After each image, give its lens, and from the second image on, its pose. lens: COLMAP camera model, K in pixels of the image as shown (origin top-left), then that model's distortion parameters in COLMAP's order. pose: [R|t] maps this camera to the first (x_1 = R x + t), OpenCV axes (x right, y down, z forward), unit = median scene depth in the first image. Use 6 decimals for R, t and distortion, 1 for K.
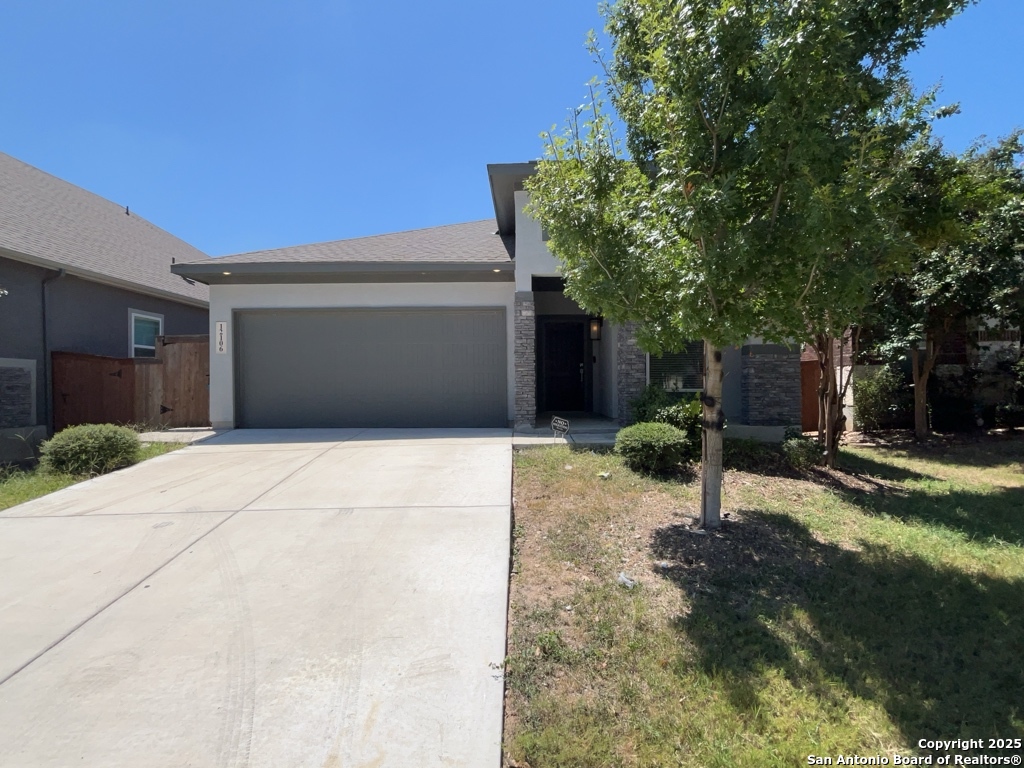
lens RADIAL K [[486.4, 0, 511.2], [0, 486.4, 384.2], [0, 0, 1]] dist [0.004838, 0.000839]
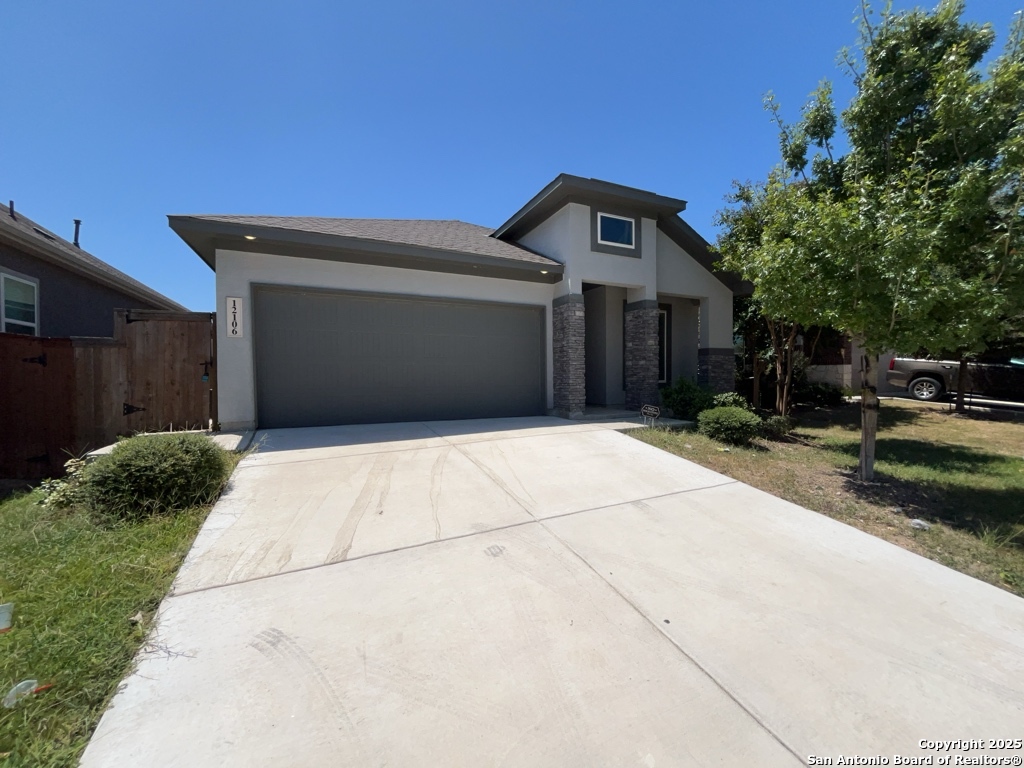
lens RADIAL K [[413.1, 0, 513.8], [0, 413.1, 384.8], [0, 0, 1]] dist [-0.002902, -0.000629]
pose [[0.896682, -0.006038, 0.442634, -0.484317], [-0.003152, 0.999795, 0.020023, 0.000493], [-0.442664, -0.019349, 0.896479, 0.187878]]
